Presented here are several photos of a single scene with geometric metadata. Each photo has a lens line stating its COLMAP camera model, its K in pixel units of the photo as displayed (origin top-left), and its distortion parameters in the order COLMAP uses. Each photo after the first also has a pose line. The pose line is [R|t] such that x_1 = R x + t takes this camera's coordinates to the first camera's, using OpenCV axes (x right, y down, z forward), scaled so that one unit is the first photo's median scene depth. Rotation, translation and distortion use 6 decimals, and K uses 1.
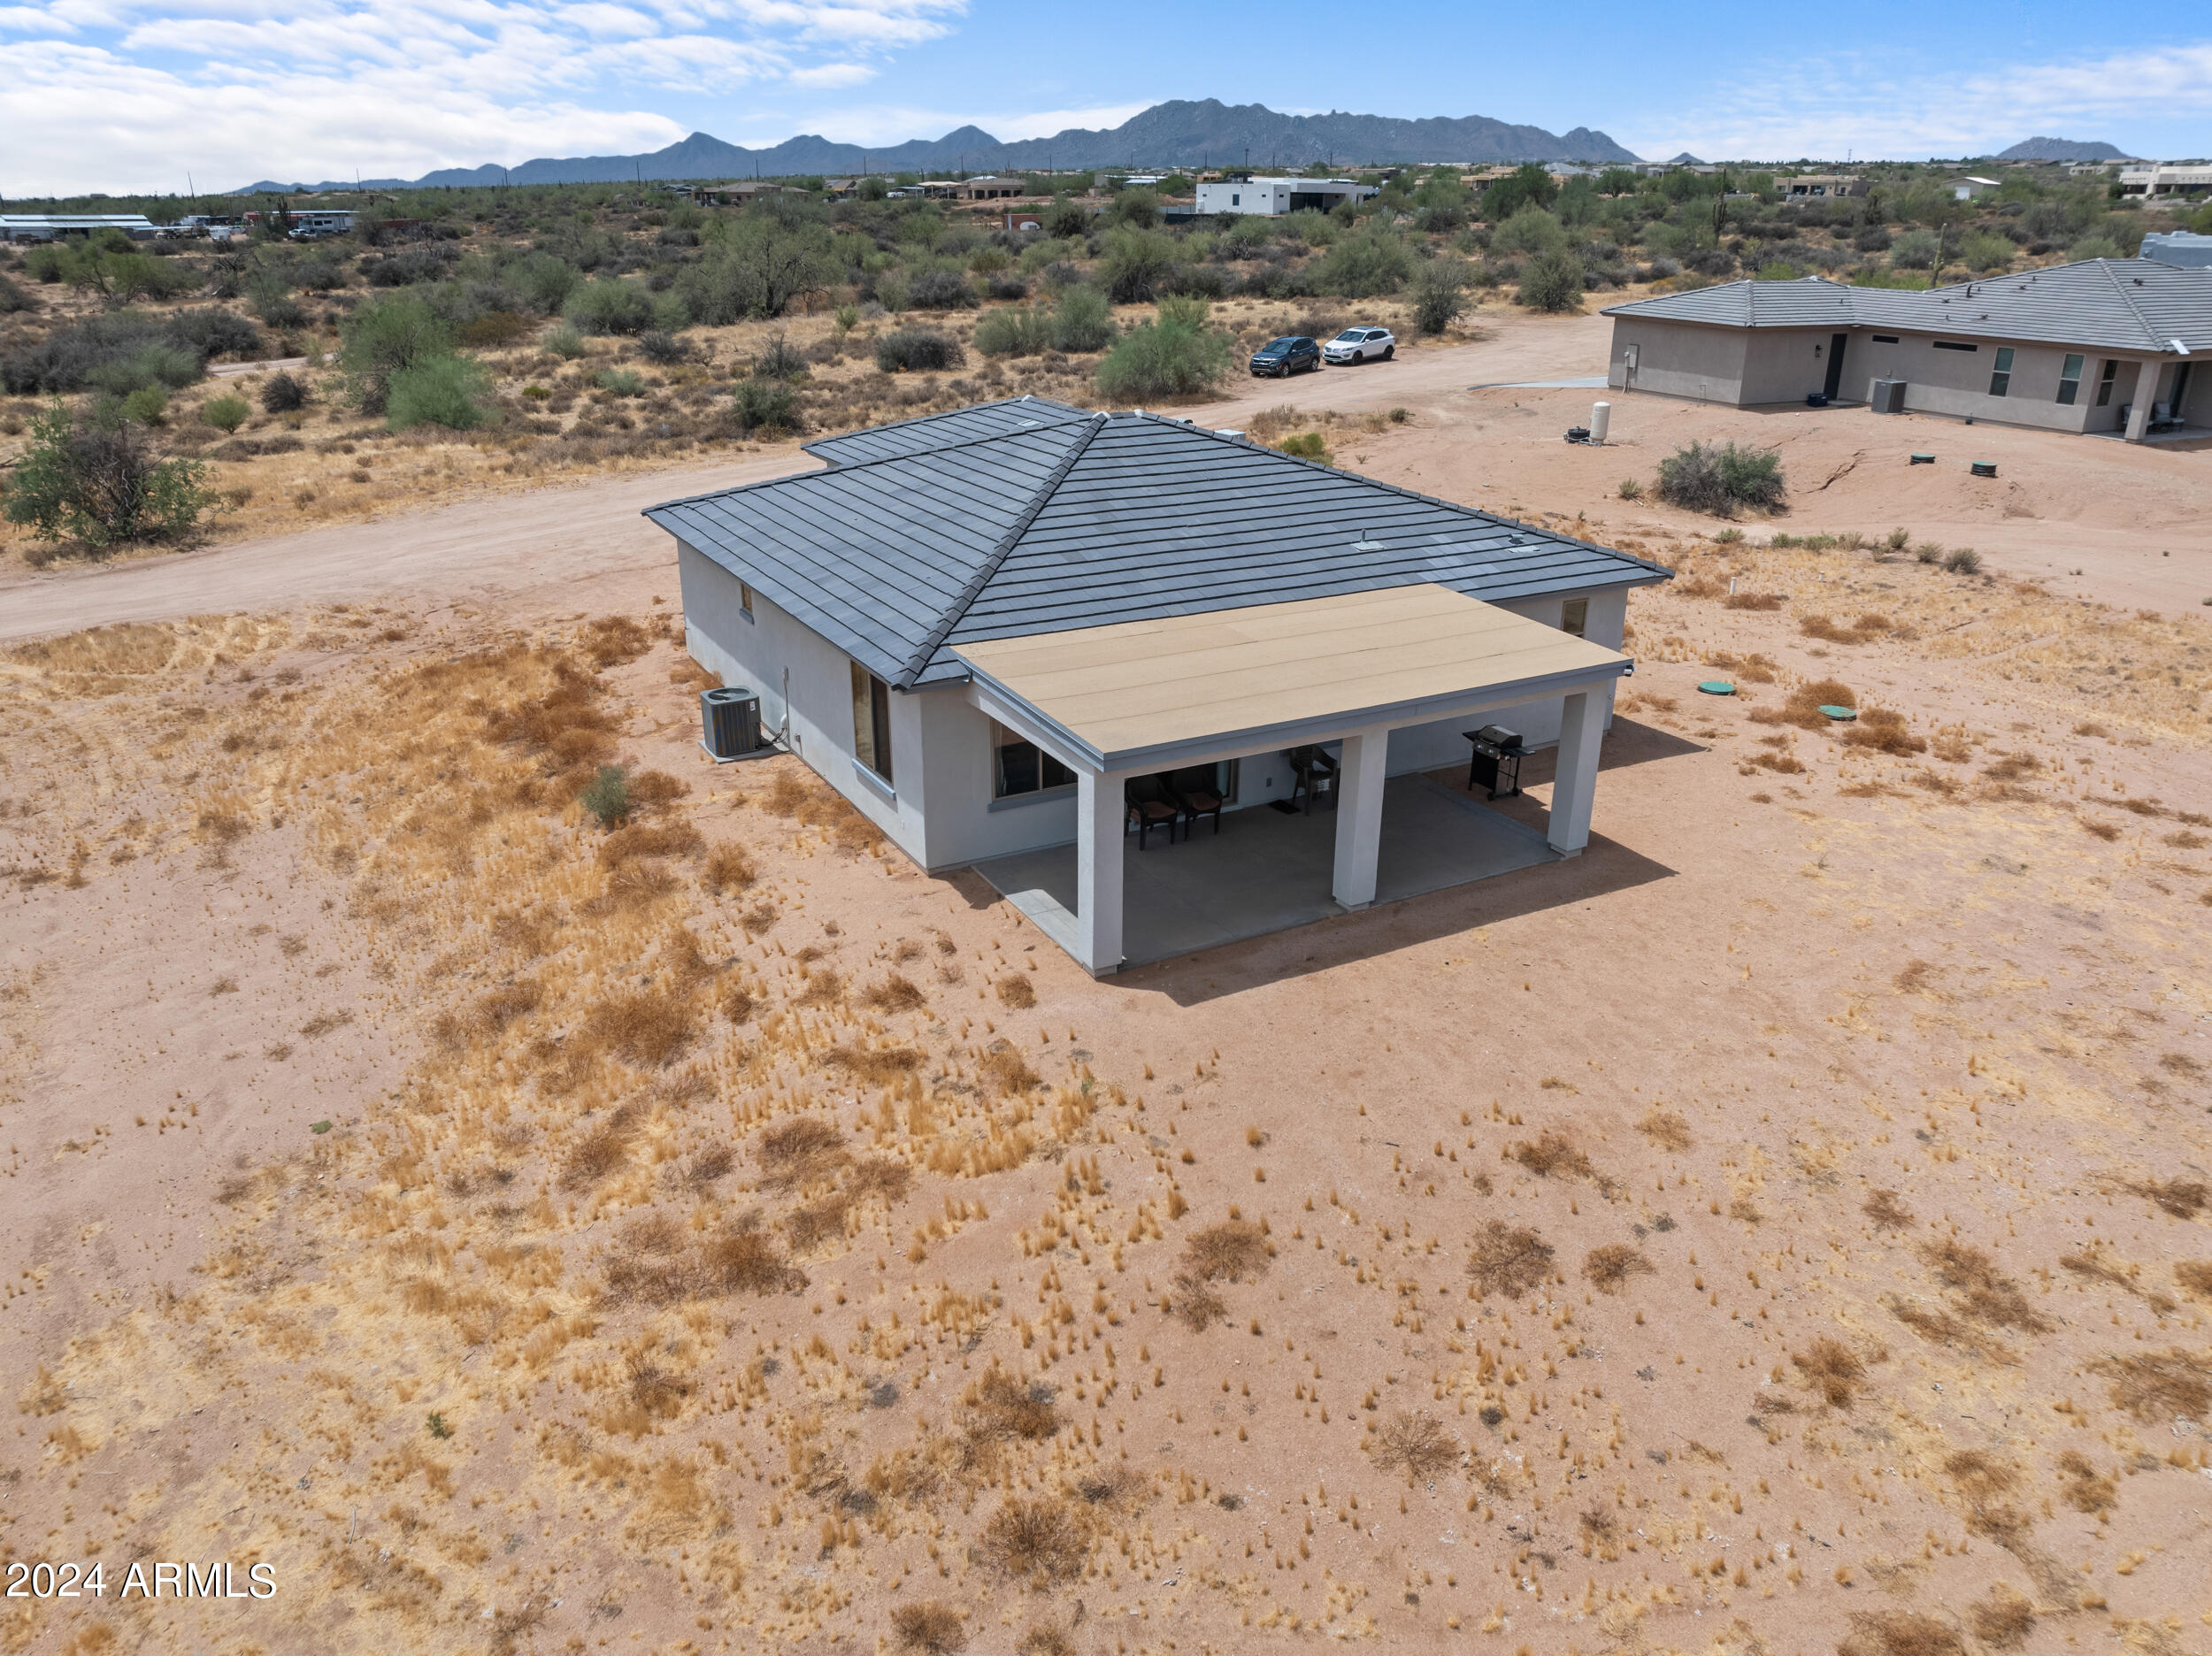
lens RADIAL K [[1555.1, 0, 1107.6], [0, 1555.1, 827.0], [0, 0, 1]] dist [-0.002853, 0.000370]
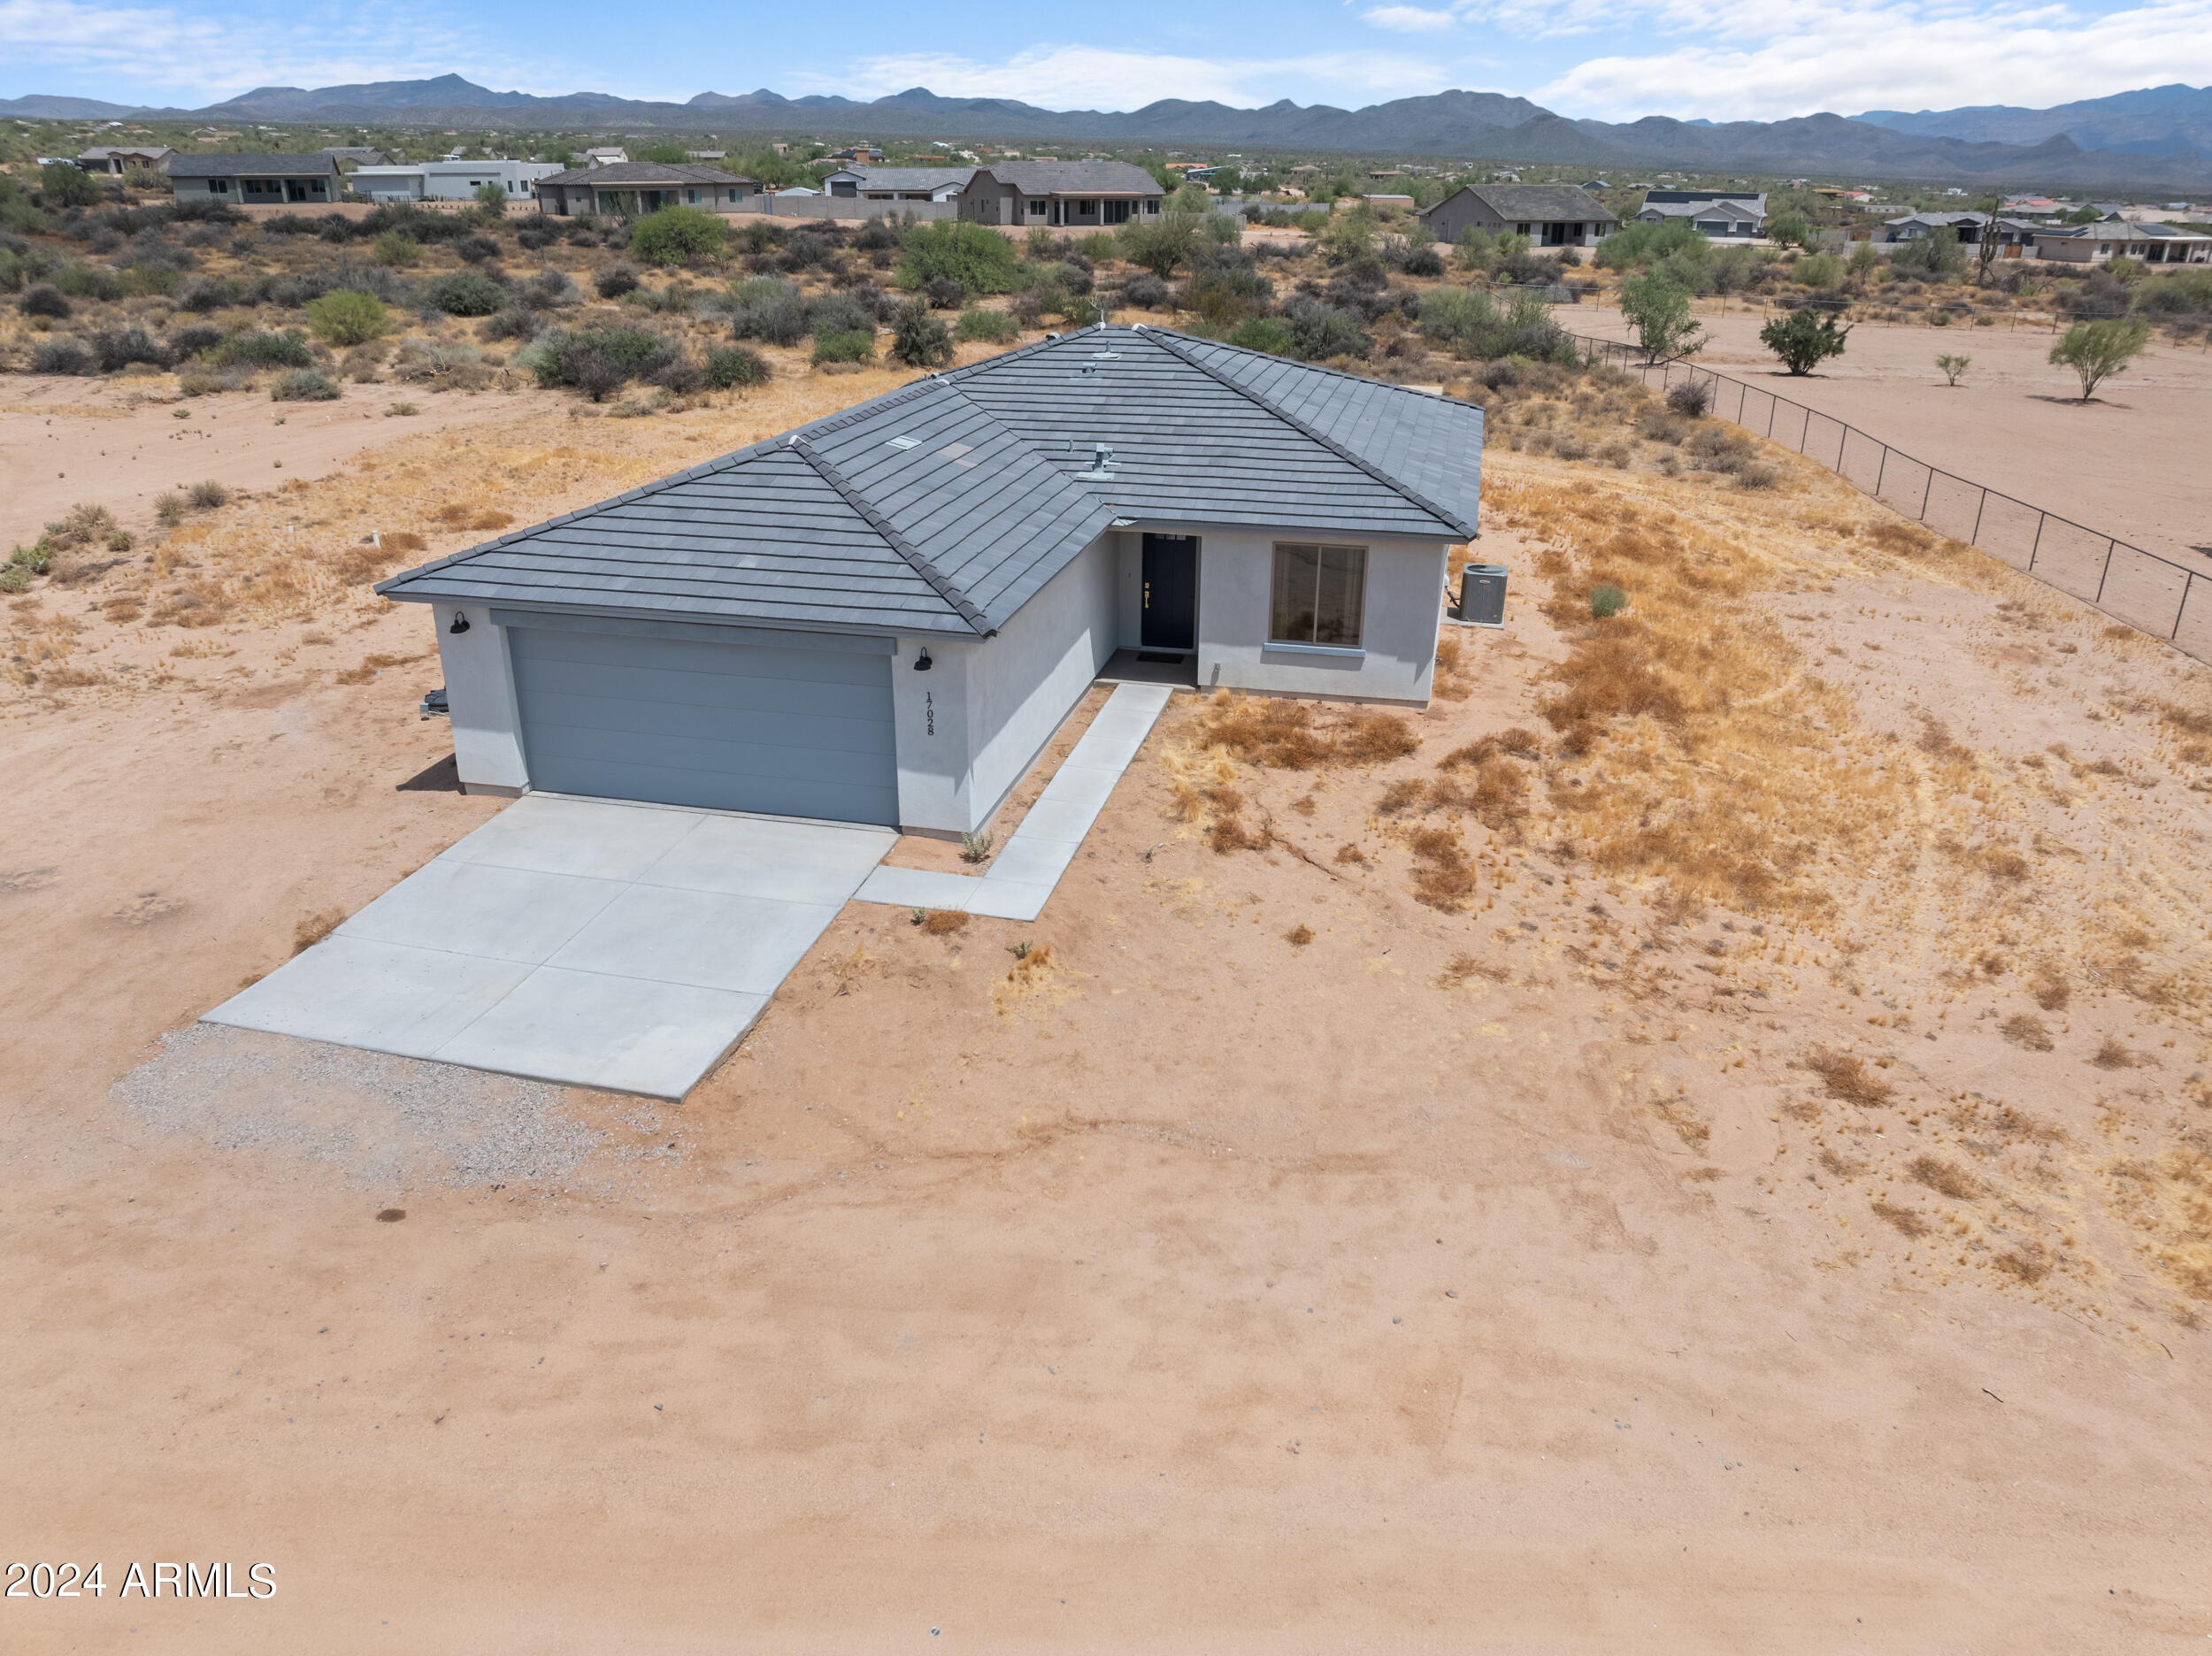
lens RADIAL K [[1554.9, 0, 1105.9], [0, 1554.9, 824.0], [0, 0, 1]] dist [-0.043302, 0.017513]
pose [[-0.741701, -0.281226, 0.608927, -0.699392], [0.237961, 0.738469, 0.630902, -0.646345], [-0.627100, 0.612842, -0.480802, 1.652520]]
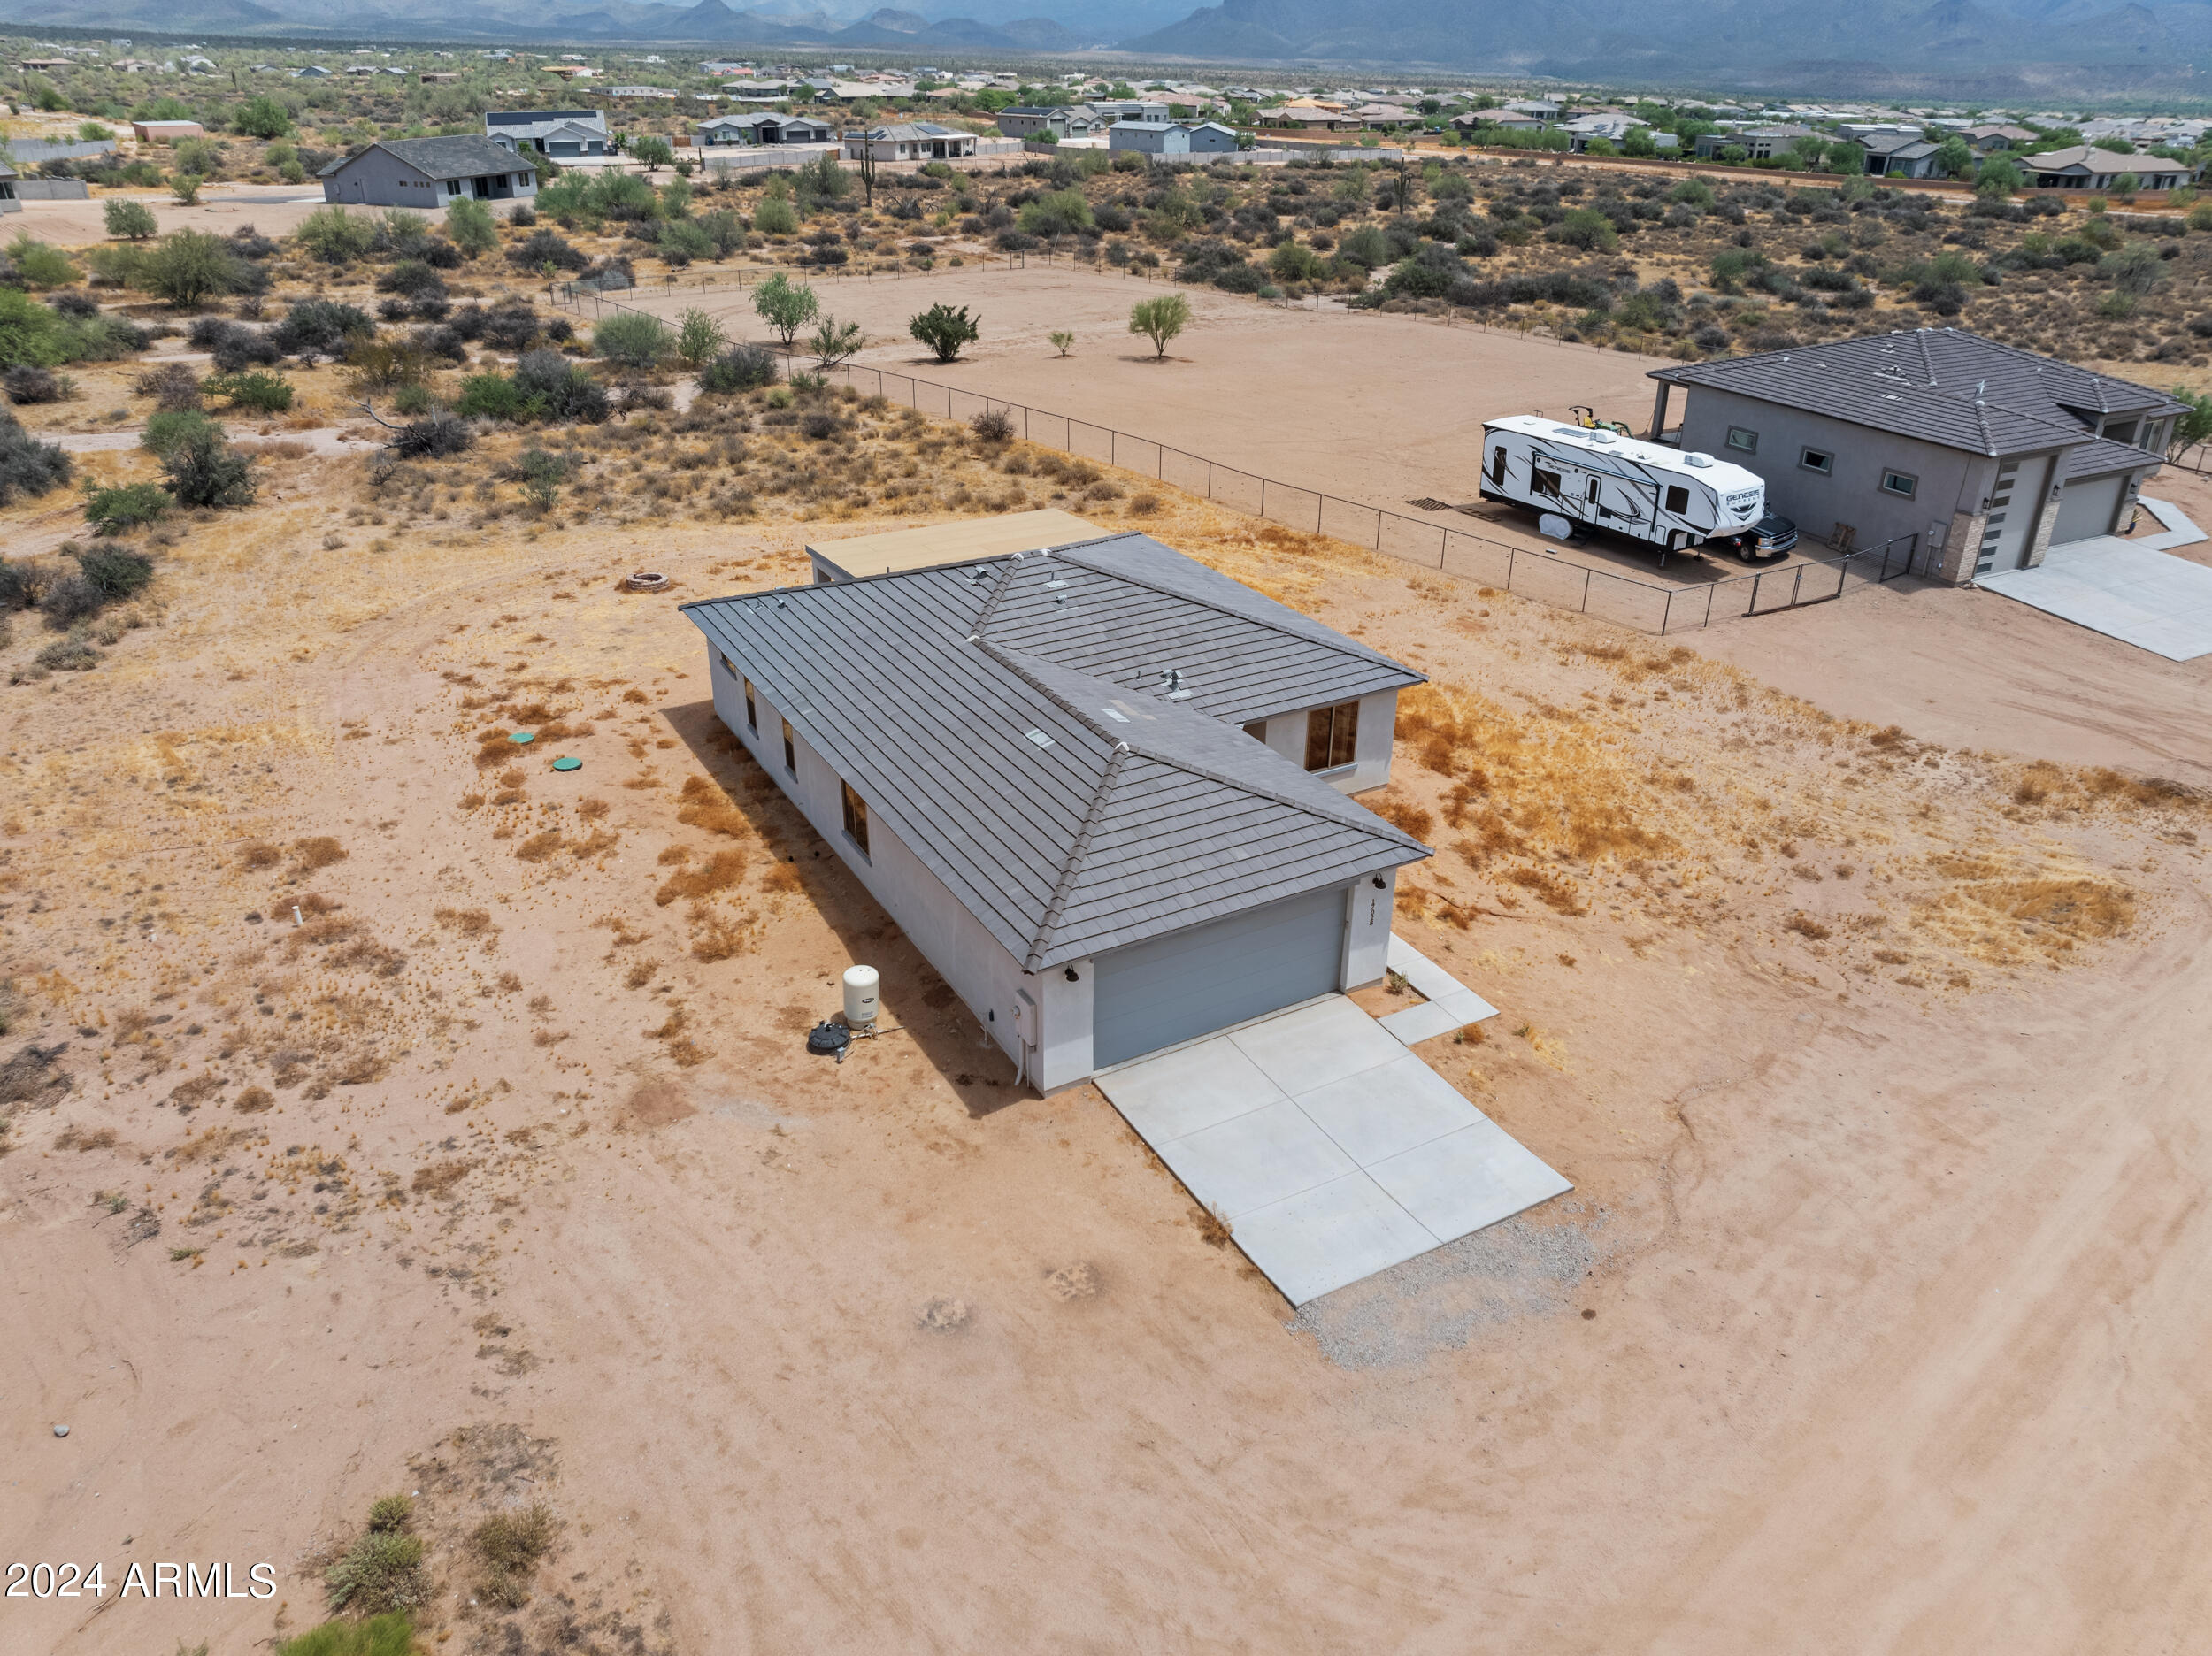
lens RADIAL K [[1536.4, 0, 1106.0], [0, 1536.4, 834.2], [0, 0, 1]] dist [-0.041122, -0.002545]
pose [[-0.999800, -0.012339, -0.015760, -0.026977], [-0.020003, 0.643293, 0.765359, -1.071491], [0.000695, 0.765521, -0.643411, 1.952240]]
